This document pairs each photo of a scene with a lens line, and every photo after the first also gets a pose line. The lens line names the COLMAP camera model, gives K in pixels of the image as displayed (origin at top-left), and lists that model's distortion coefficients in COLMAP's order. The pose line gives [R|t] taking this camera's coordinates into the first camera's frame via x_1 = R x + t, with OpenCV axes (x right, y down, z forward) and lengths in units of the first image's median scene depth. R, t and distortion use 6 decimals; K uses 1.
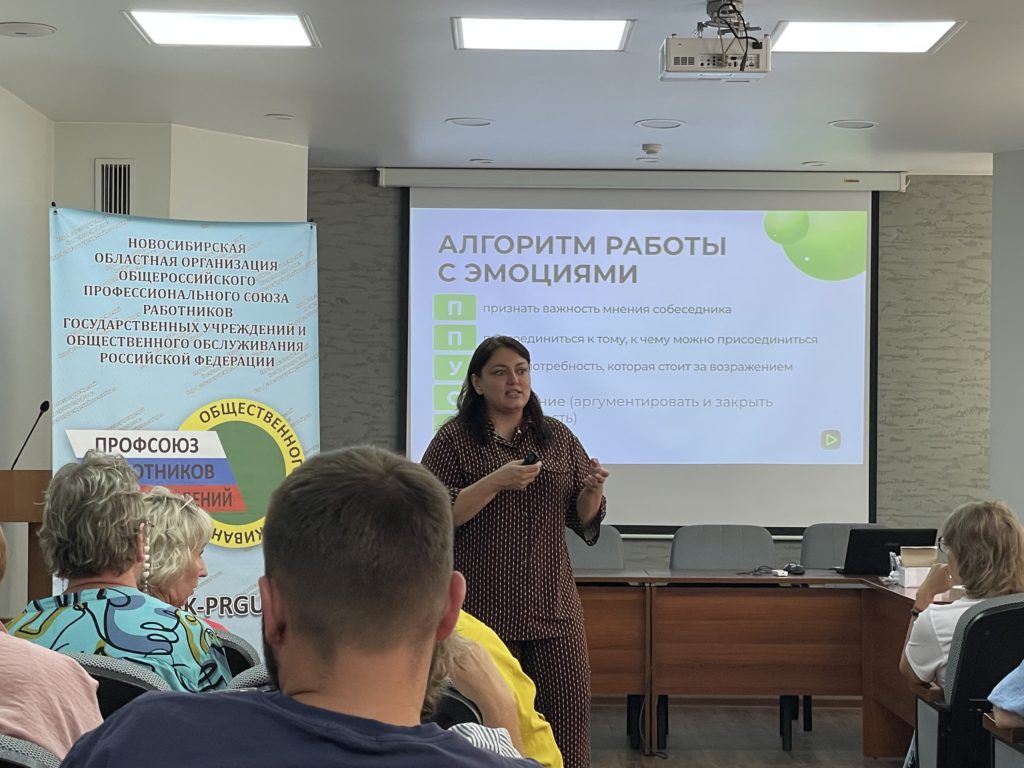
lens RADIAL K [[2355.9, 0, 512.0], [0, 2355.9, 384.0], [0, 0, 1]] dist [0.061127, 0.210637]
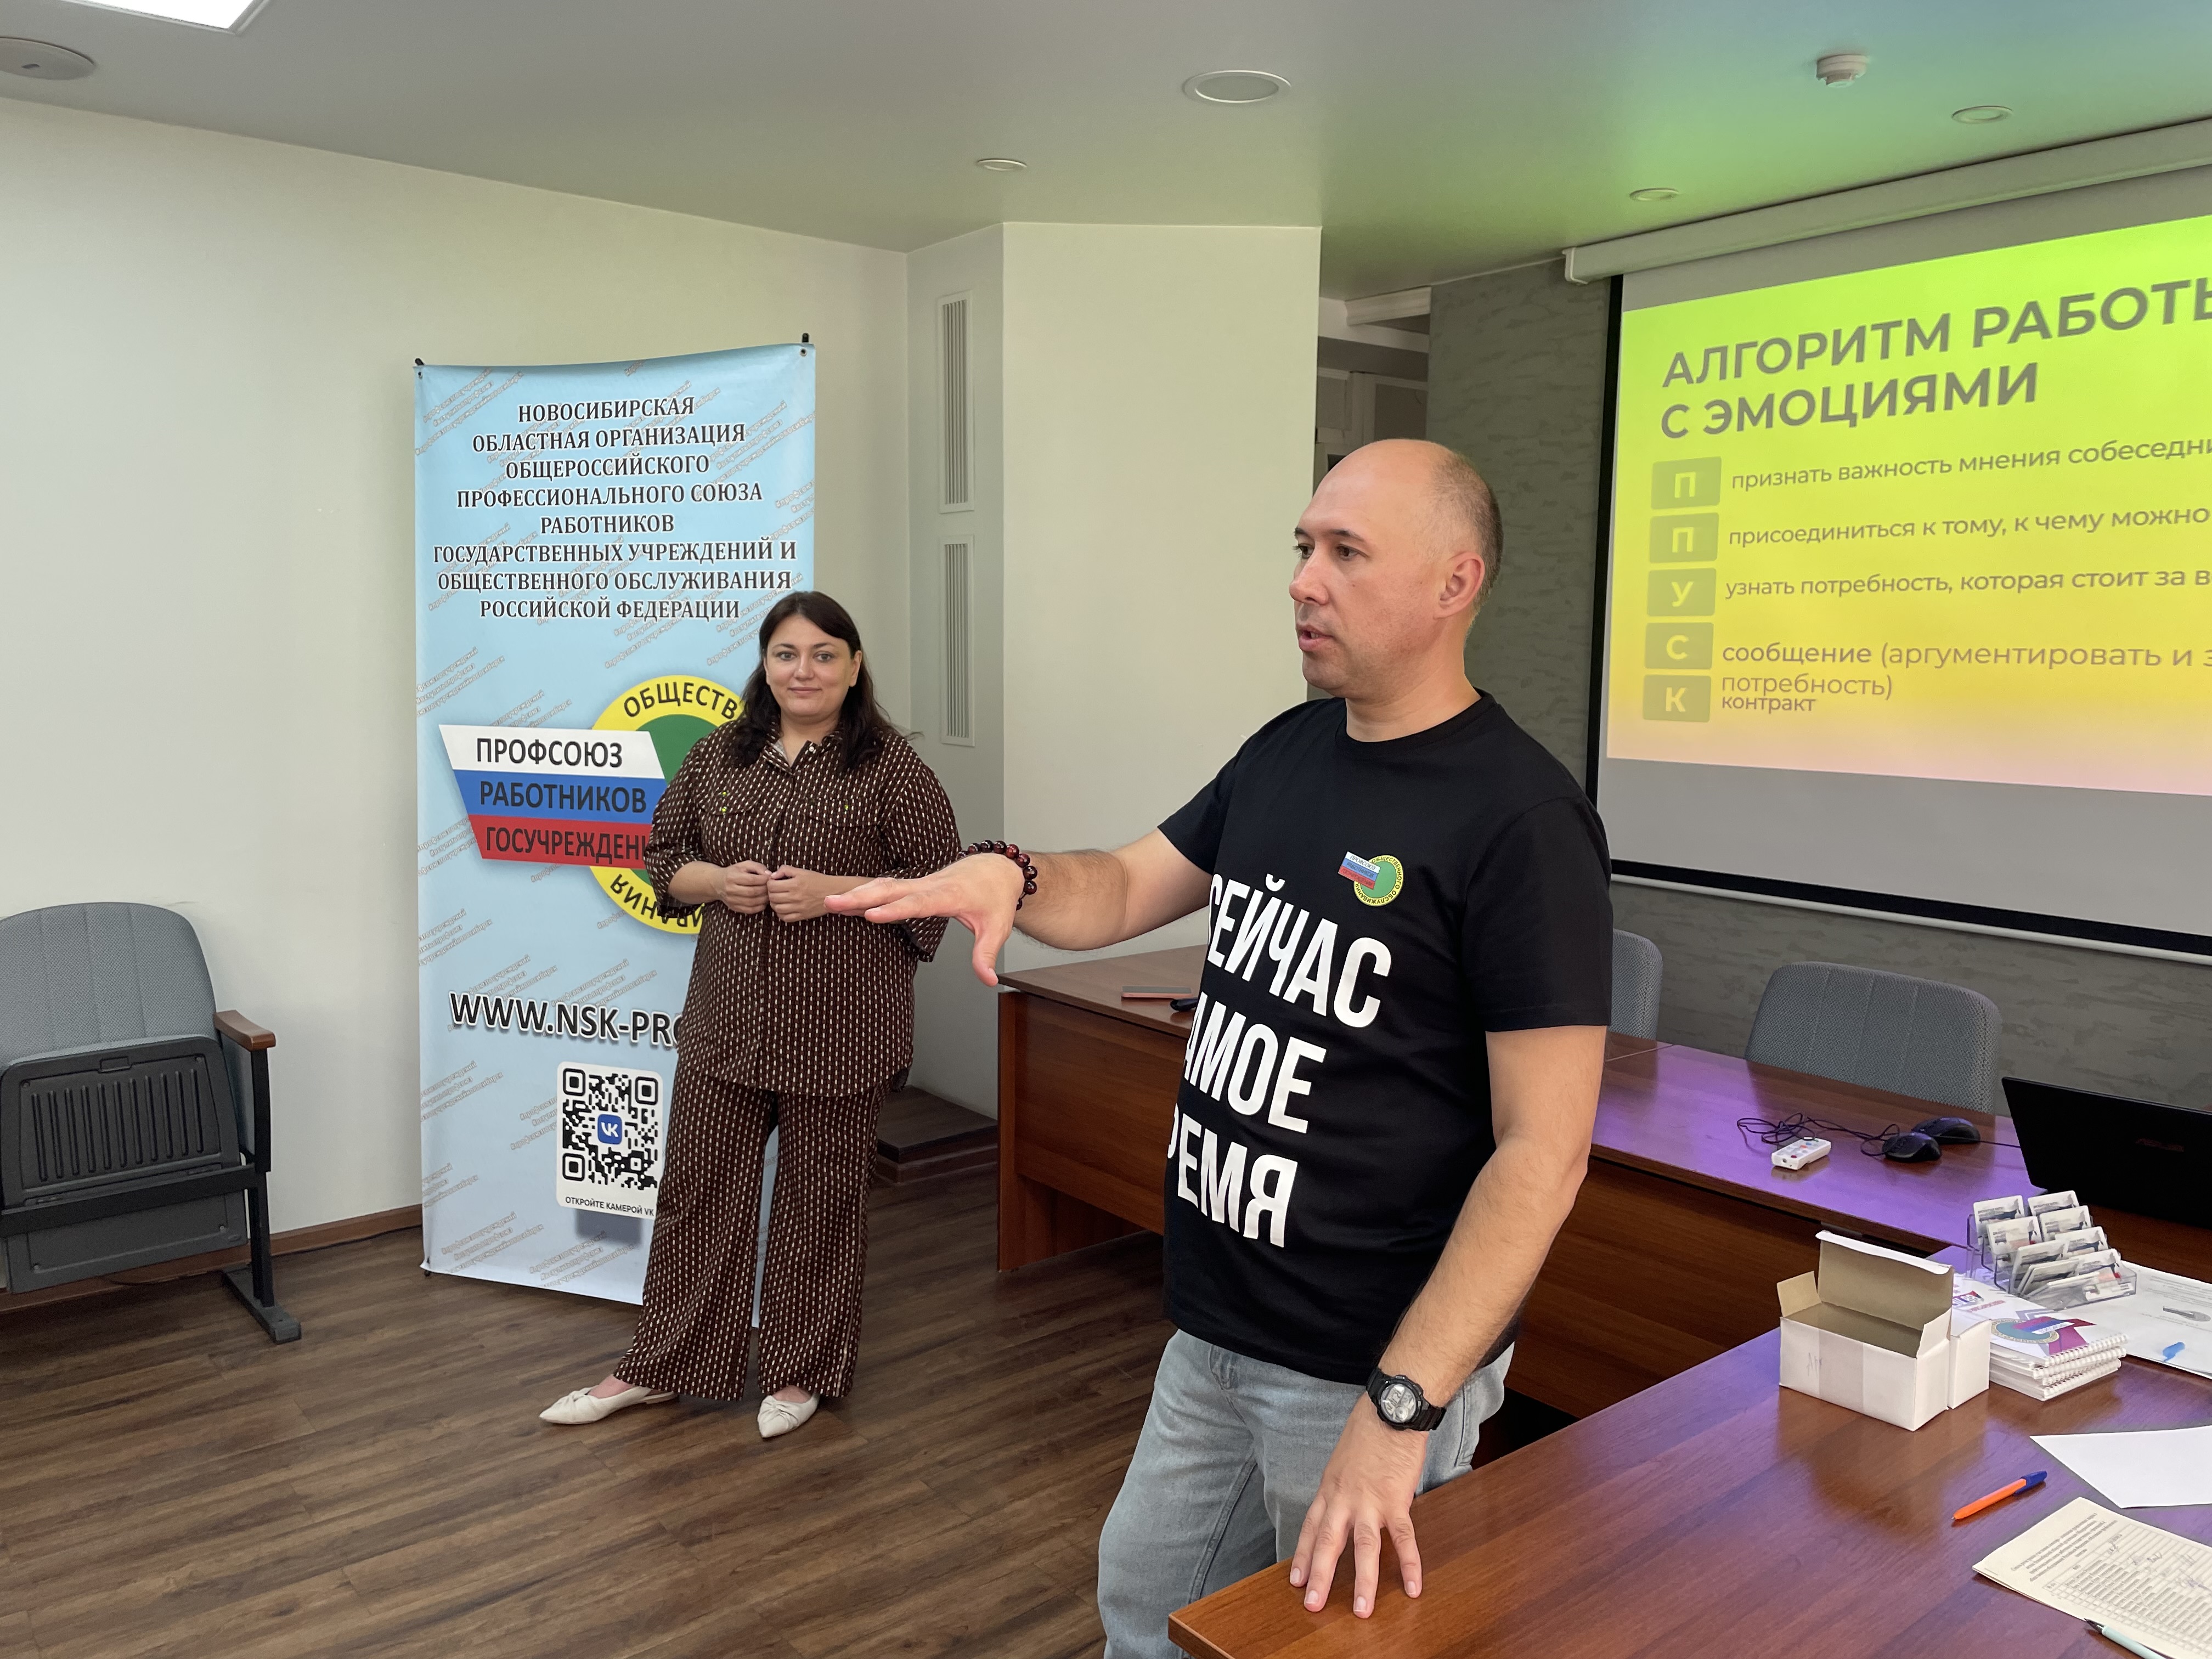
lens RADIAL K [[1668.7, 0, 1104.2], [0, 1668.7, 817.0], [0, 0, 1]] dist [0.089954, -0.118743]
pose [[0.627597, 0.079884, -0.774429, 0.264304], [0.021083, 0.992613, 0.119476, -0.006195], [0.778253, -0.091310, 0.621277, 0.817894]]
